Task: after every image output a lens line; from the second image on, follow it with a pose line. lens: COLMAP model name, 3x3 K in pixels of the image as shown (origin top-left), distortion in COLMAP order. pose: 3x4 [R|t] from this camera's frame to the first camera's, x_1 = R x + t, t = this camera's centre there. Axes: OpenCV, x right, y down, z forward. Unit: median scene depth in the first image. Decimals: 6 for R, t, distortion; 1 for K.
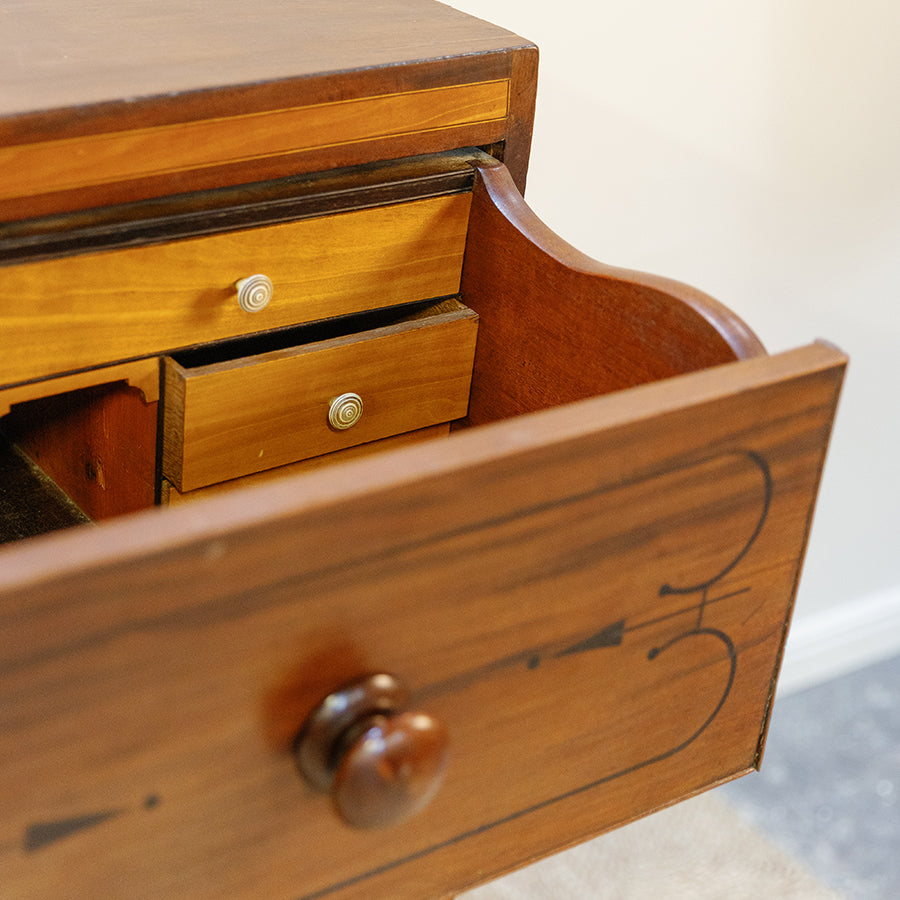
lens RADIAL K [[2005.6, 0, 450.0], [0, 2005.6, 450.0], [0, 0, 1]] dist [-0.031233, -0.338579]
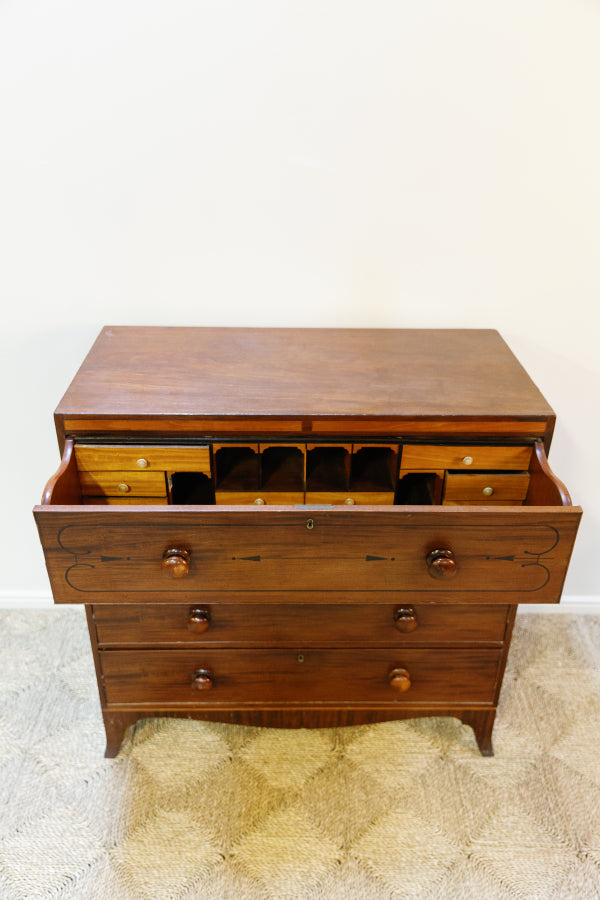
lens RADIAL K [[745.7, 0, 300.0], [0, 745.7, 450.0], [0, 0, 1]] dist [-0.005201, -0.002515]
pose [[0.815596, 0.226642, -0.532387, 0.509807], [-0.221154, 0.972340, 0.075133, -0.155898], [0.534690, 0.056461, 0.843160, -0.628374]]
